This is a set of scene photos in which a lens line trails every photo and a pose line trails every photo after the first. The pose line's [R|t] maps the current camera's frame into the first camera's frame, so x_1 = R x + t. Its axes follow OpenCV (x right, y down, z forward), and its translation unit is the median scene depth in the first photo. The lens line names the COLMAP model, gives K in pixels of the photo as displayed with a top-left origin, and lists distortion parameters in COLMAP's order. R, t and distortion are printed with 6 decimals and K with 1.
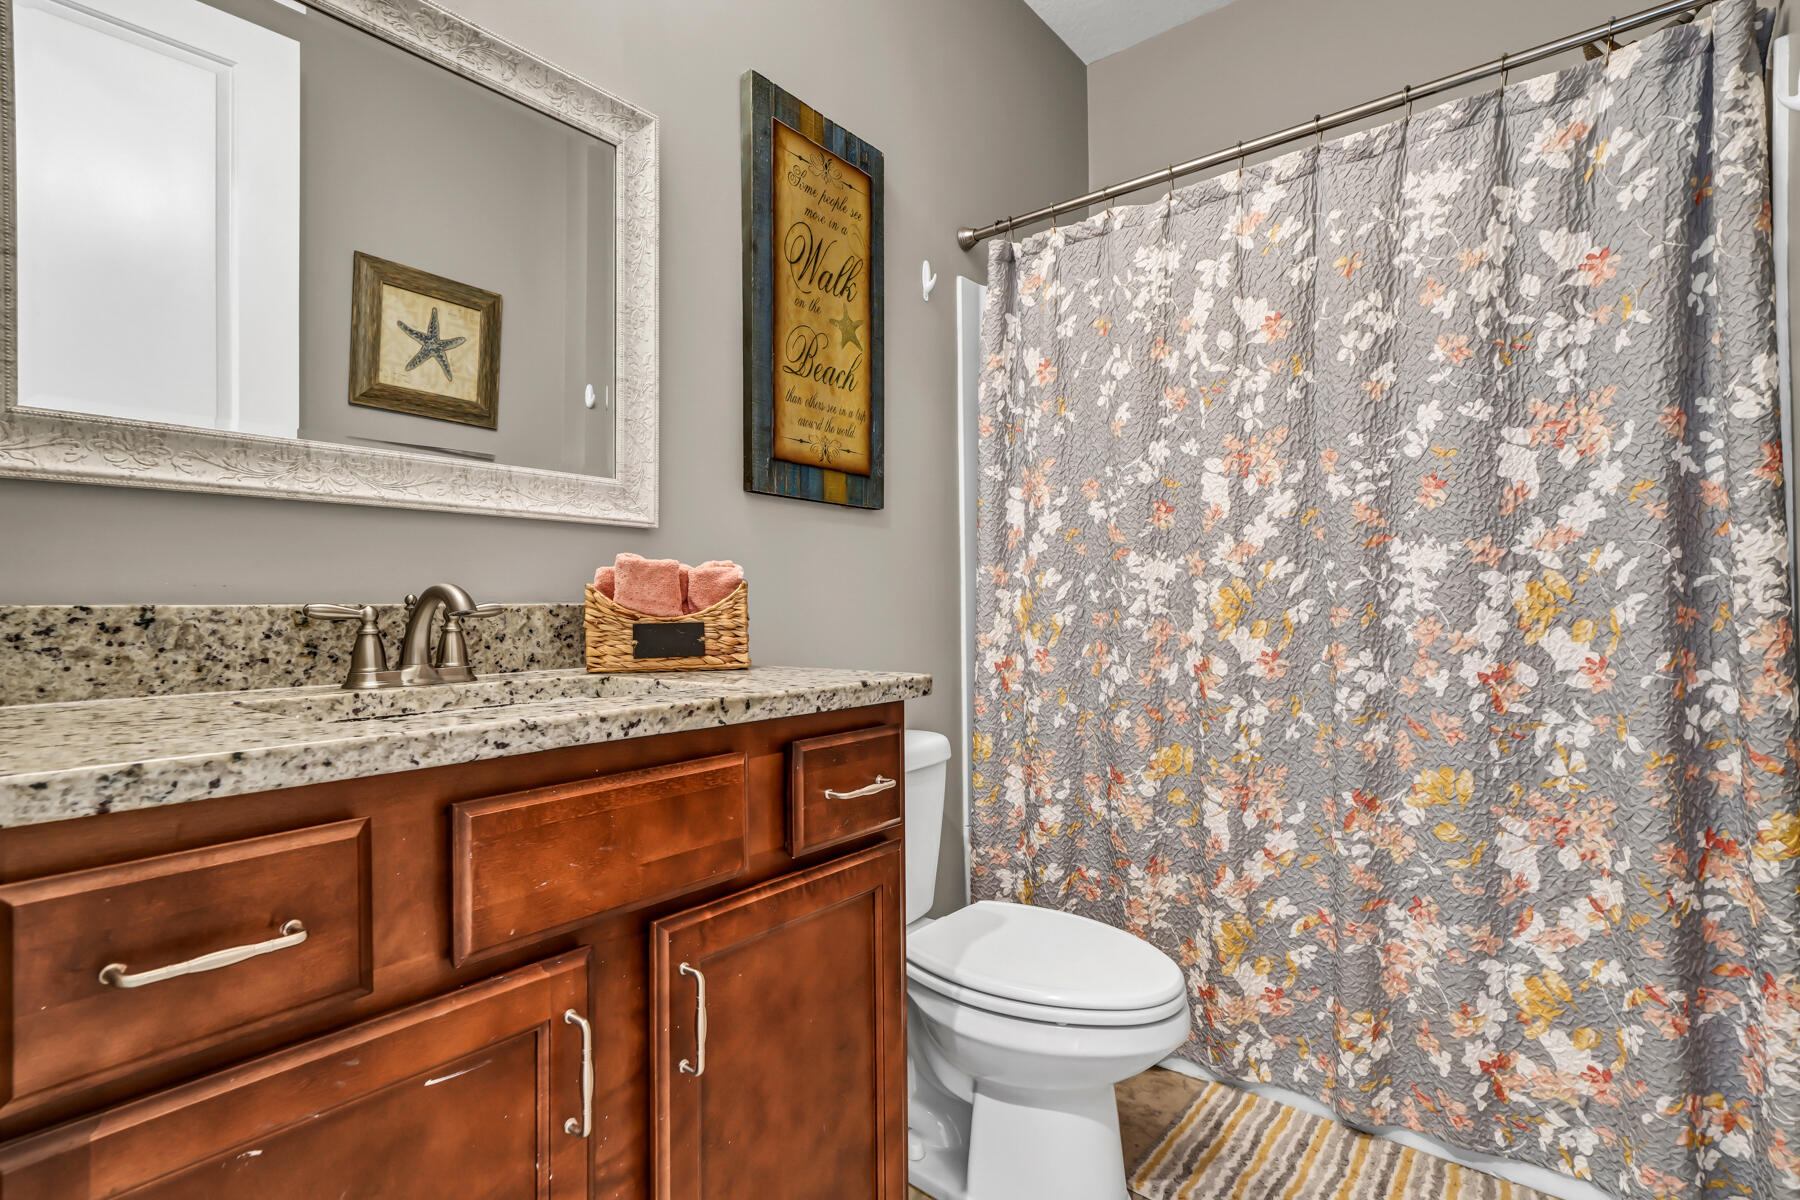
lens RADIAL K [[890.3, 0, 904.0], [0, 890.3, 591.9], [0, 0, 1]] dist [0.017242, 0.002315]
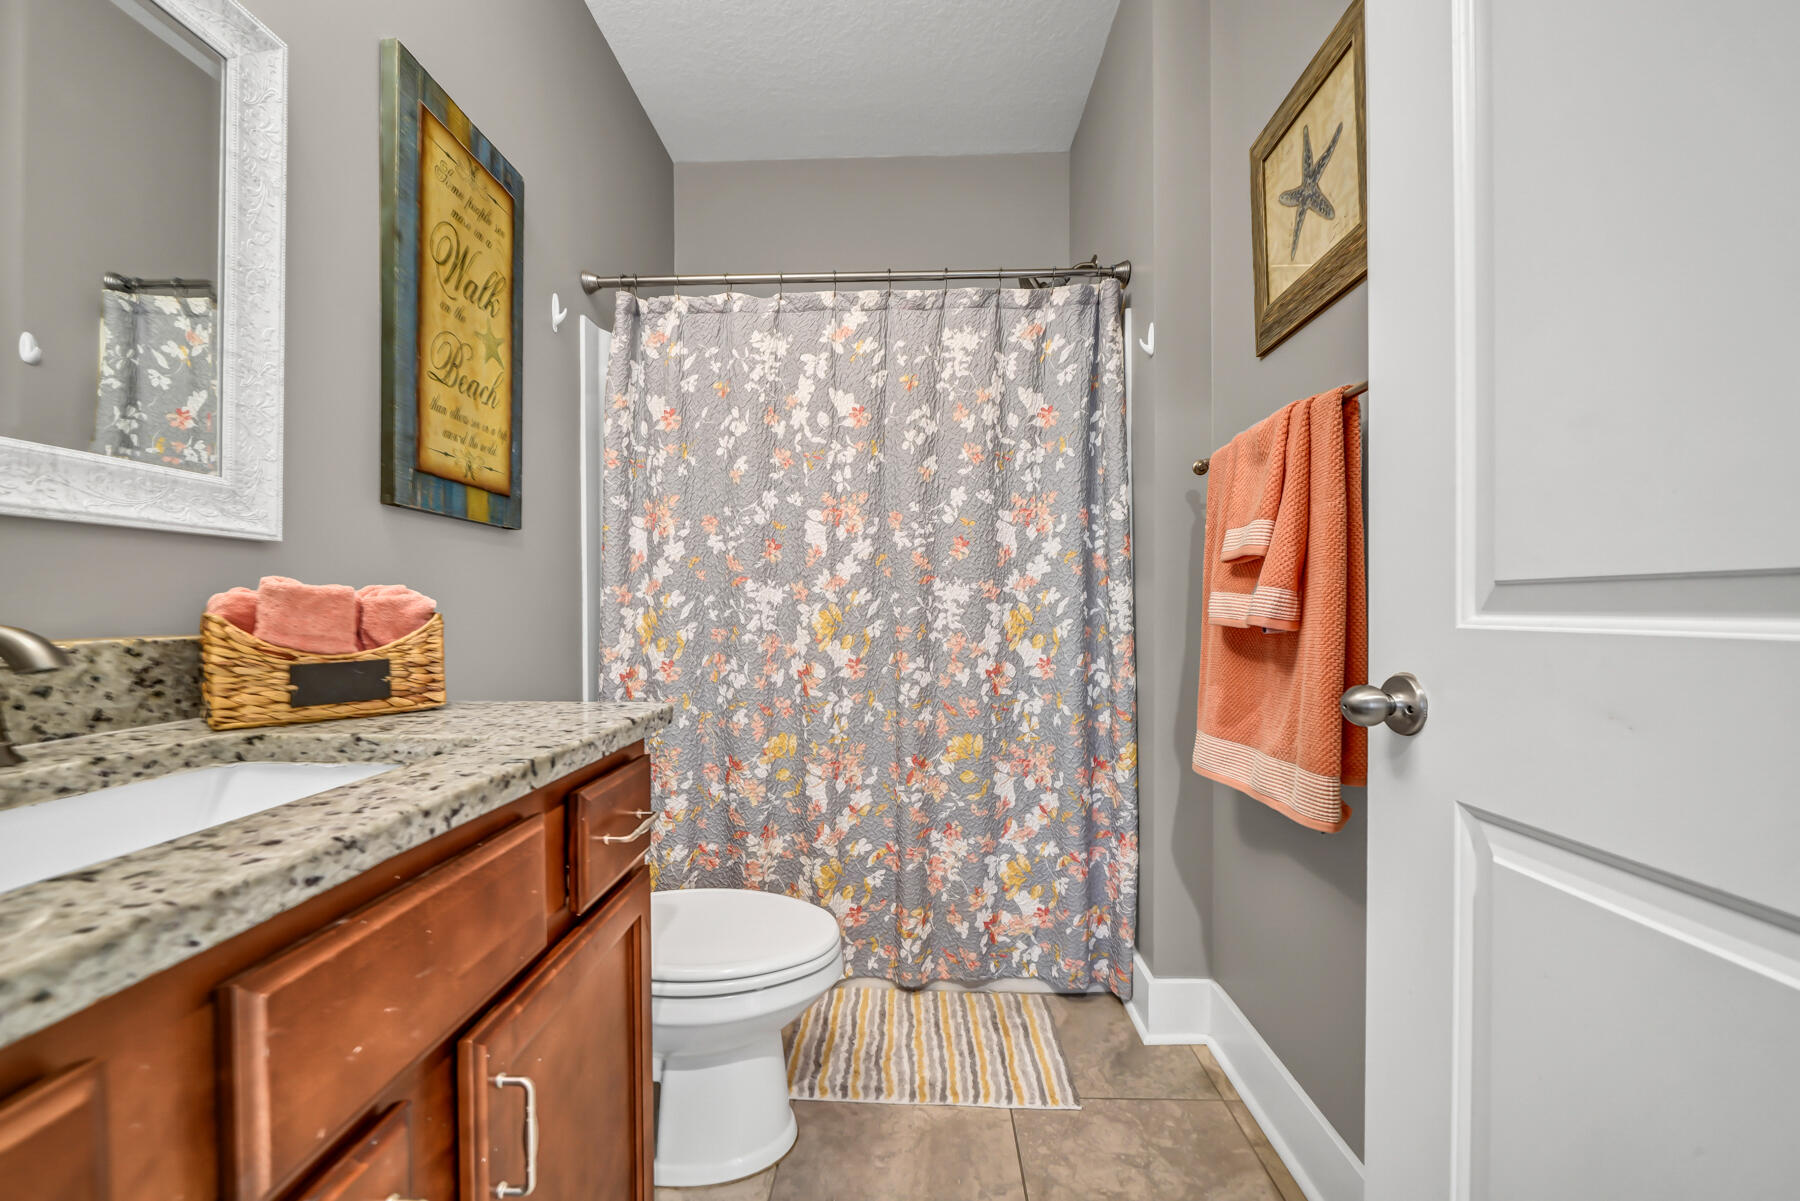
lens RADIAL K [[699.5, 0, 894.2], [0, 699.5, 608.5], [0, 0, 1]] dist [-0.009605, 0.000645]
pose [[0.808896, 0.006310, 0.587918, -0.181464], [-0.016823, 0.999781, 0.012414, -0.025324], [-0.587711, -0.019932, 0.808825, 0.133393]]
